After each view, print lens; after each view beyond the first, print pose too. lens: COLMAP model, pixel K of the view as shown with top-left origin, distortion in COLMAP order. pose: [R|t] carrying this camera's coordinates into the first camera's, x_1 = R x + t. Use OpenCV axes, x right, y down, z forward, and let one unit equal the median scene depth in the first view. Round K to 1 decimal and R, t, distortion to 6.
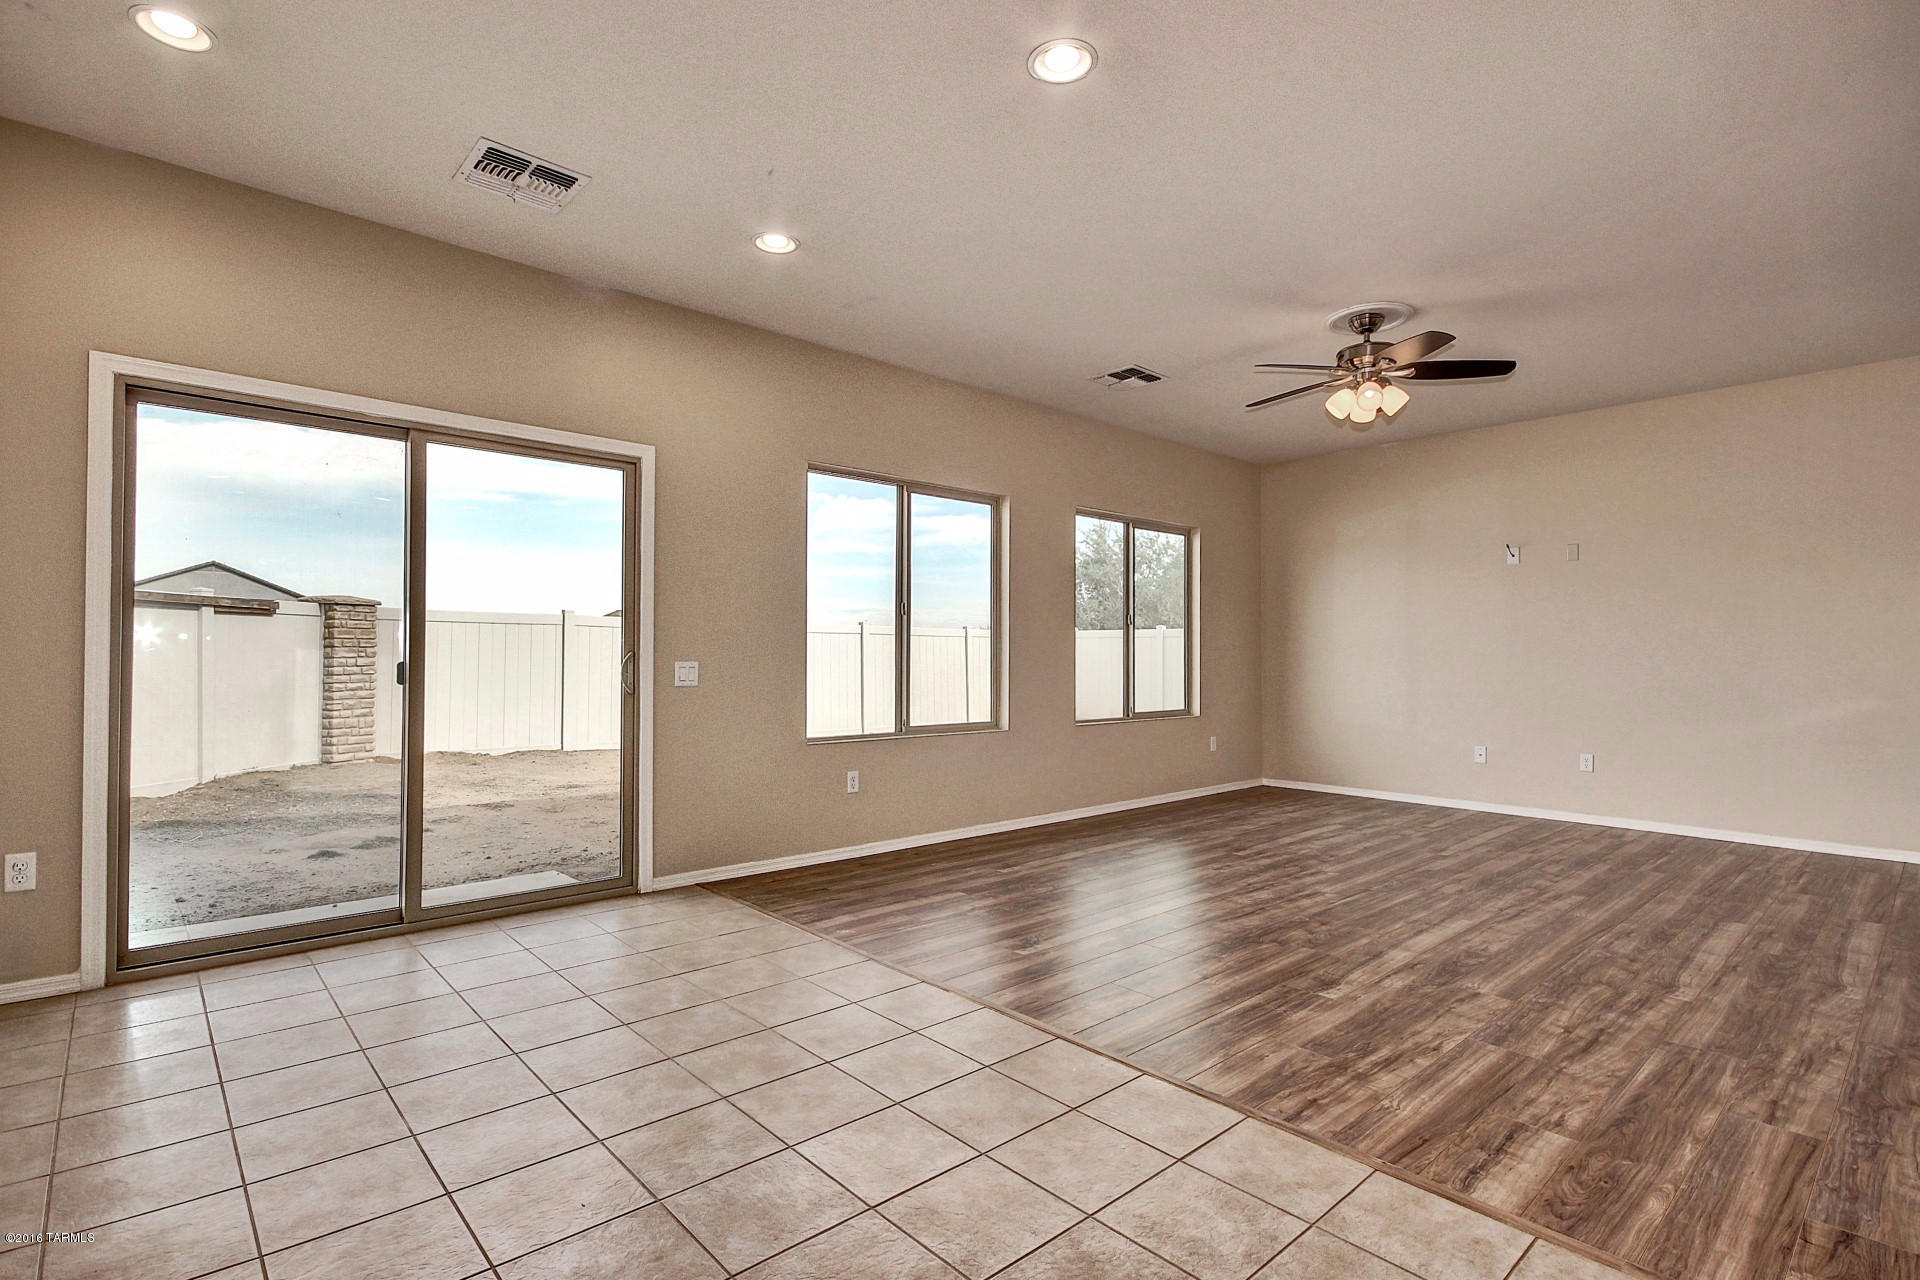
lens RADIAL K [[909.5, 0, 938.0], [0, 909.5, 654.7], [0, 0, 1]] dist [0.018138, -0.014417]
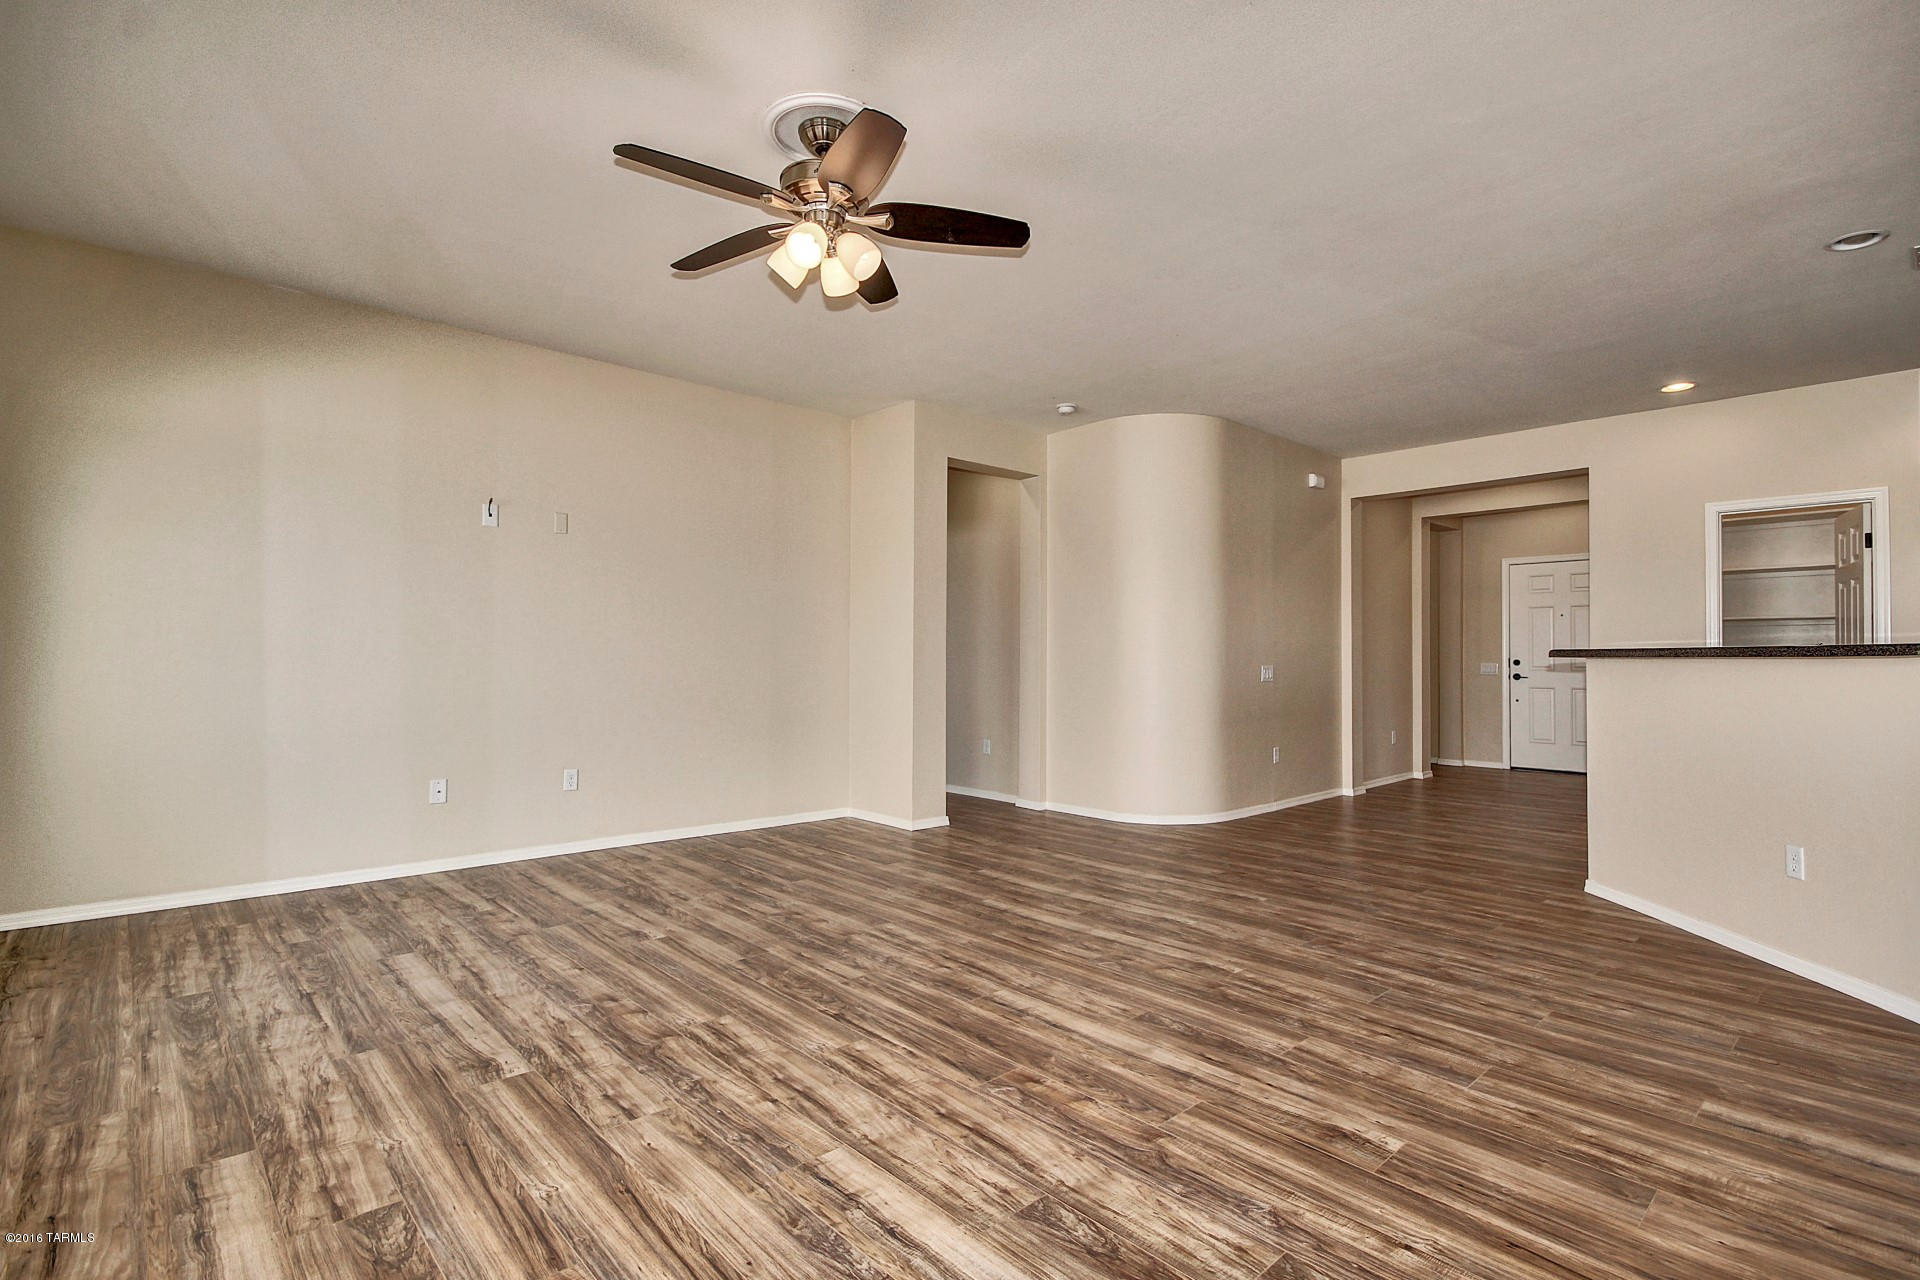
lens RADIAL K [[909.5, 0, 955.6], [0, 909.5, 653.7], [0, 0, 1]] dist [0.018138, -0.014417]
pose [[-0.039142, -0.000529, 0.999234, -0.263423], [-0.008865, 0.999961, 0.000182, 0.002377], [-0.999194, -0.008851, -0.039145, 1.406845]]
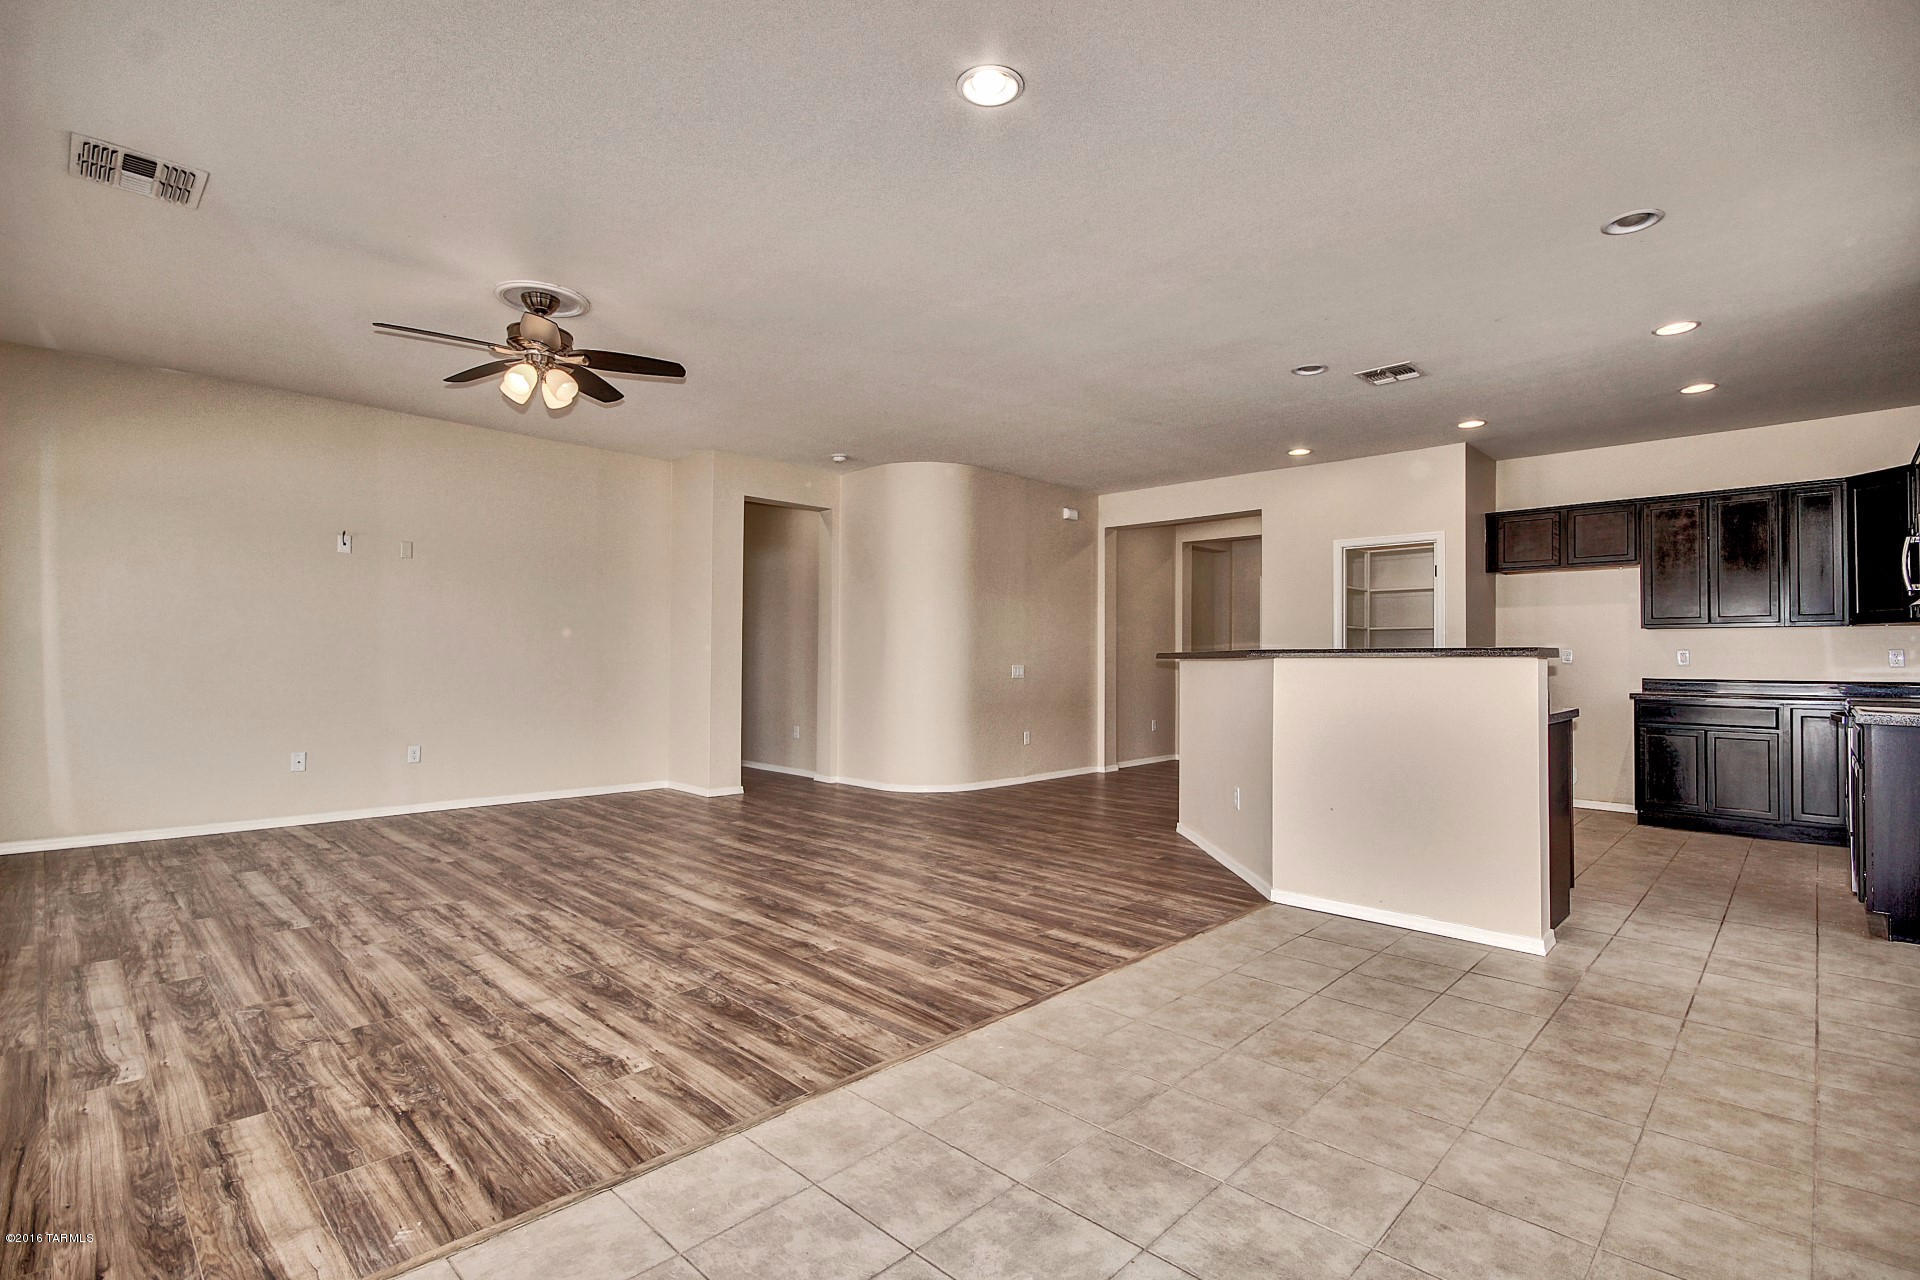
lens RADIAL K [[909.5, 0, 963.4], [0, 909.5, 646.3], [0, 0, 1]] dist [0.018138, -0.014417]
pose [[-0.085402, 0.009074, 0.996305, -0.770224], [-0.010655, 0.999893, -0.010020, -0.001484], [-0.996290, -0.011471, -0.085297, 0.964166]]
